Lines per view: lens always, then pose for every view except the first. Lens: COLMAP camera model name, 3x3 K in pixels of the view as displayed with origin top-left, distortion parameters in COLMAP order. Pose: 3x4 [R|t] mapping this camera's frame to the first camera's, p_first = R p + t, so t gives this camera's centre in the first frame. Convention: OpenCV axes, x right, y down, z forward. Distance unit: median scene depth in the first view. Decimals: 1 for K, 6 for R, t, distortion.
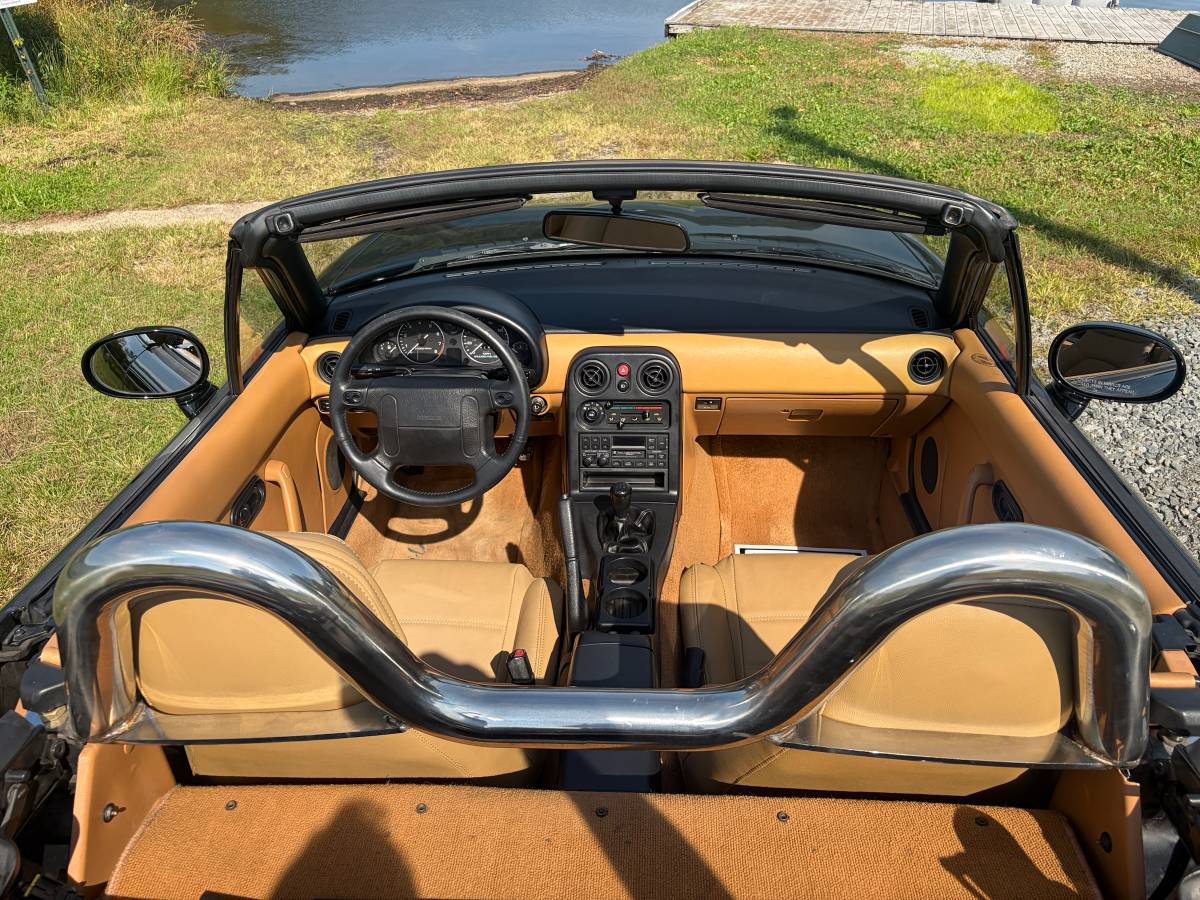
lens RADIAL K [[904.4, 0, 607.6], [0, 904.4, 445.2], [0, 0, 1]] dist [0.042180, -0.069657]
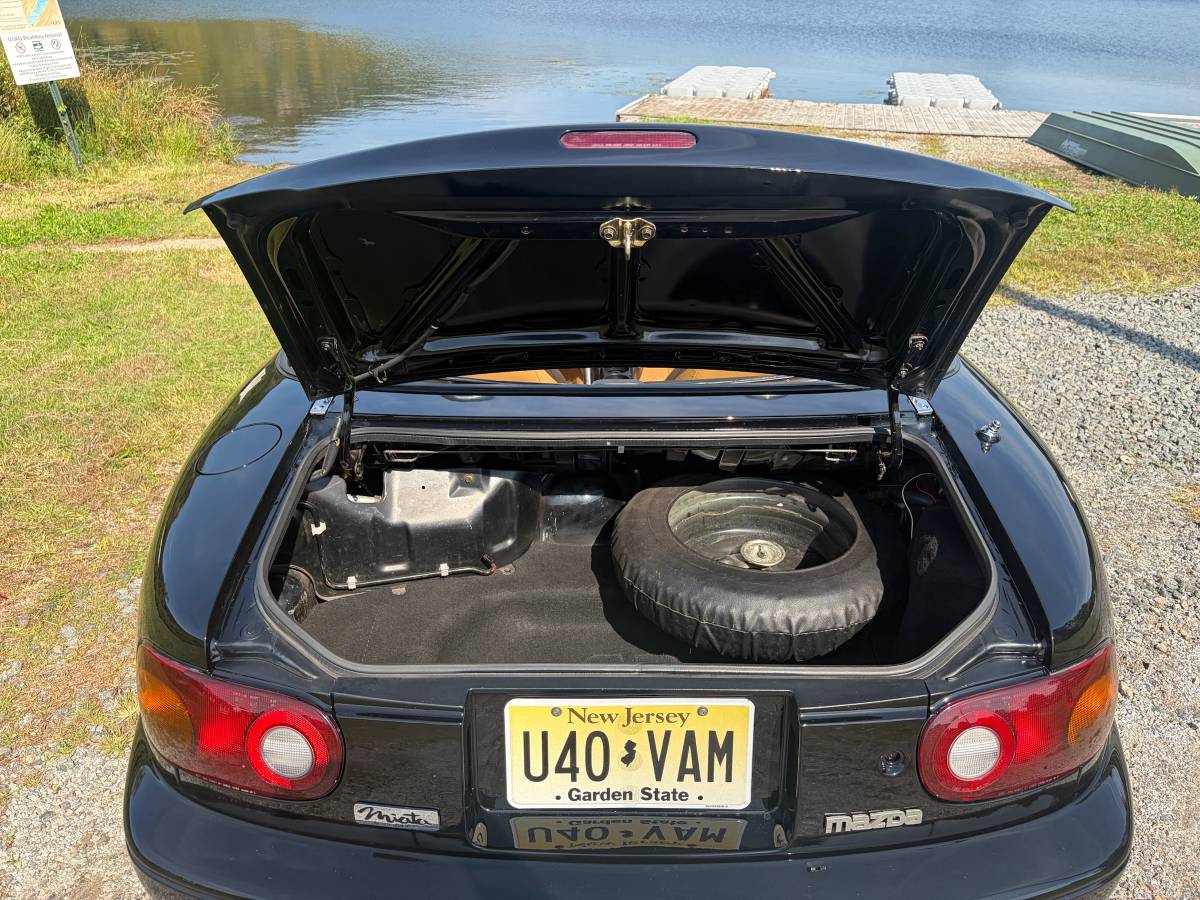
lens RADIAL K [[904.4, 0, 607.6], [0, 904.4, 445.2], [0, 0, 1]] dist [0.042180, -0.069657]
pose [[0.998270, 0.003285, 0.058709, -0.073936], [0.002589, 0.995014, -0.099702, 0.341450], [-0.058744, 0.099682, 0.993284, -0.514489]]
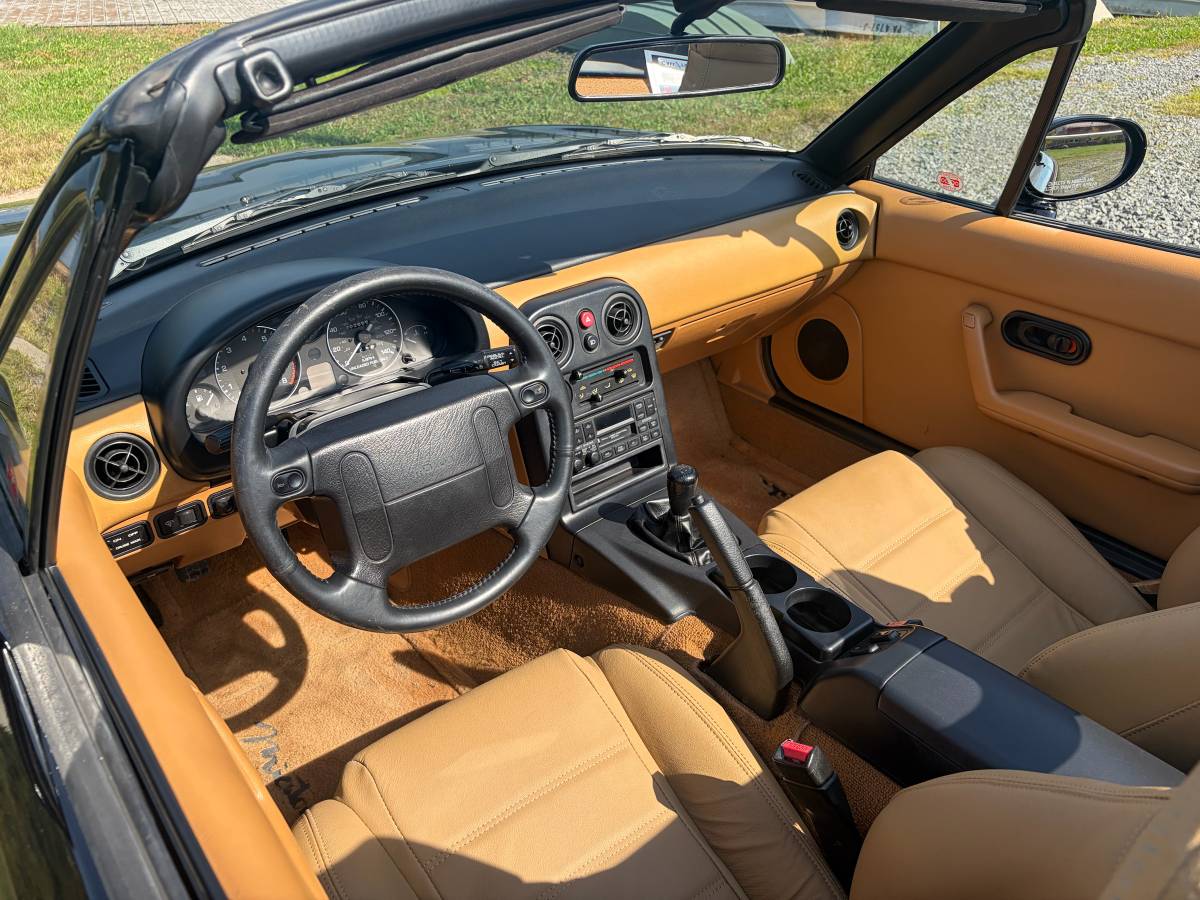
lens RADIAL K [[900.4, 0, 577.1], [0, 900.4, 452.0], [0, 0, 1]] dist [0.050276, -0.000072]
pose [[0.751323, -0.330887, 0.570989, -0.335101], [0.335194, 0.936641, 0.101725, -0.049745], [-0.568471, 0.114963, 0.814631, 0.372899]]
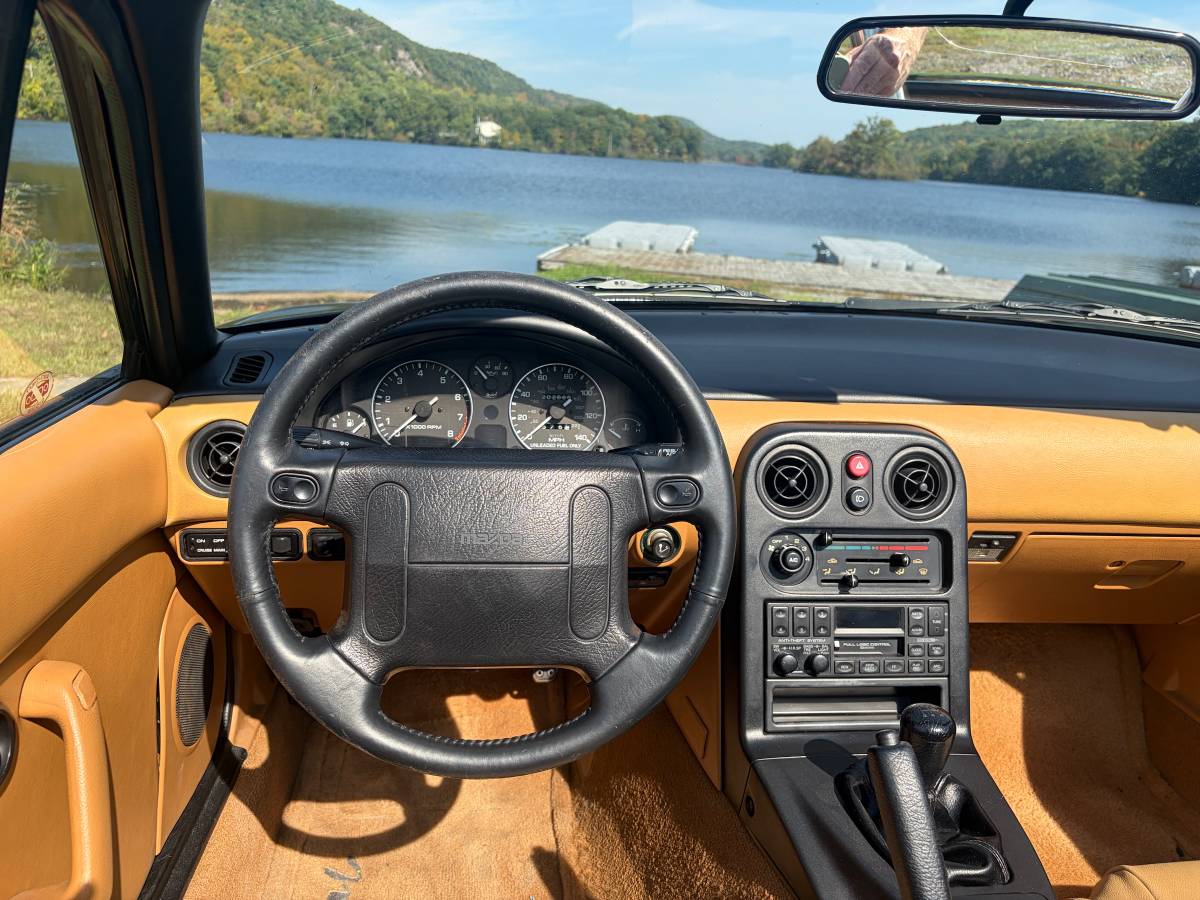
lens RADIAL K [[908.2, 0, 602.8], [0, 908.2, 446.0], [0, 0, 1]] dist [-0.050095, 0.086038]
pose [[0.984620, 0.030991, 0.171940, -0.164058], [0.016452, 0.963321, -0.267847, 0.027424], [-0.173935, 0.266557, 0.947995, 0.456386]]
